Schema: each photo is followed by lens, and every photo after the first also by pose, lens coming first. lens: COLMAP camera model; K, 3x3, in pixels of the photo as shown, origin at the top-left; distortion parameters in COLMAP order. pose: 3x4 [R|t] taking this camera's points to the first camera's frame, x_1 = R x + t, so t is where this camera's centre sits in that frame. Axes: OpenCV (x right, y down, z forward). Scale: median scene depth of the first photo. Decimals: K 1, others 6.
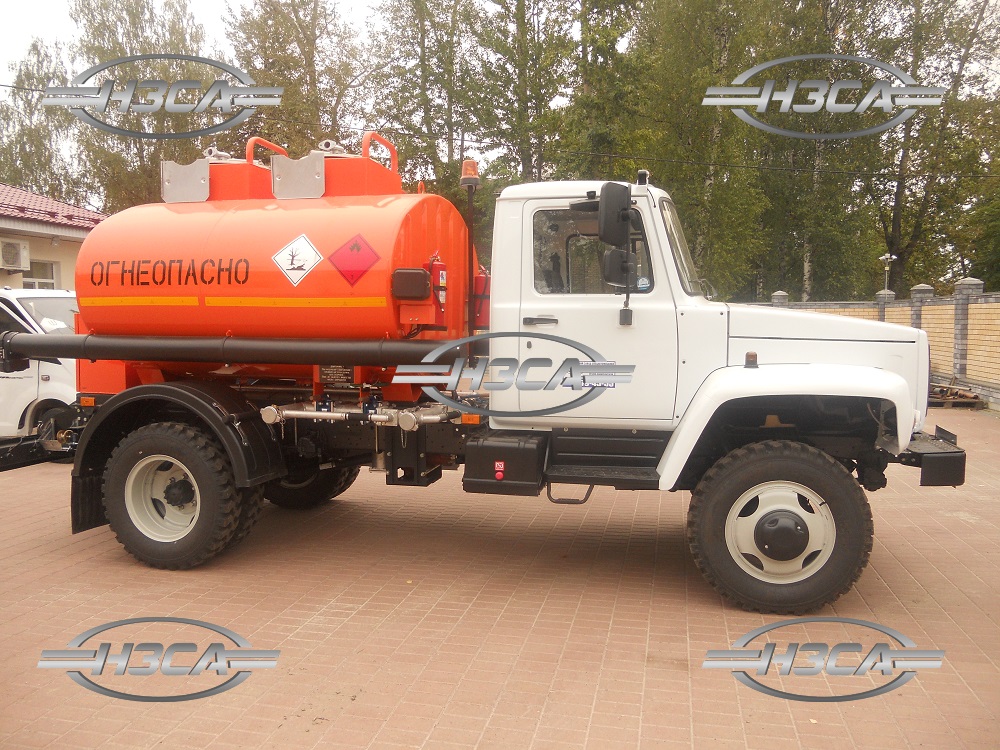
lens RADIAL K [[761.3, 0, 500.0], [0, 761.3, 375.0], [0, 0, 1]] dist [0.001274, 0.000460]
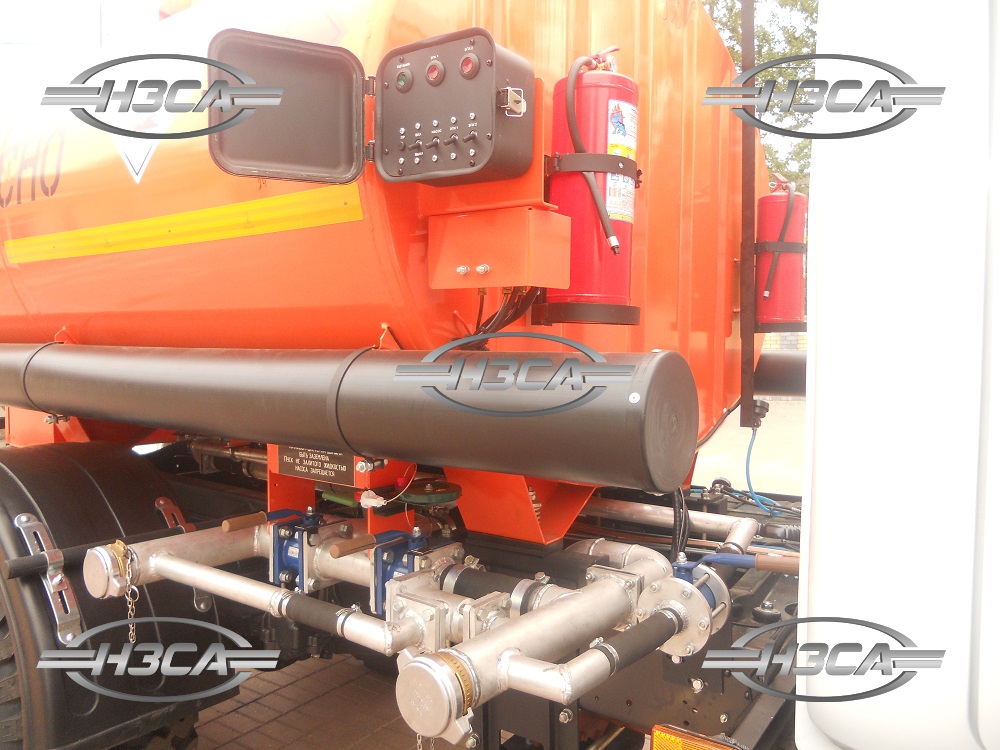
lens RADIAL K [[761.3, 0, 500.0], [0, 761.3, 375.0], [0, 0, 1]] dist [0.001274, 0.000460]
pose [[0.927612, 0.012209, -0.373346, -0.011682], [-0.025605, 0.999193, -0.030942, -0.028002], [0.372667, 0.038261, 0.927176, 0.727393]]
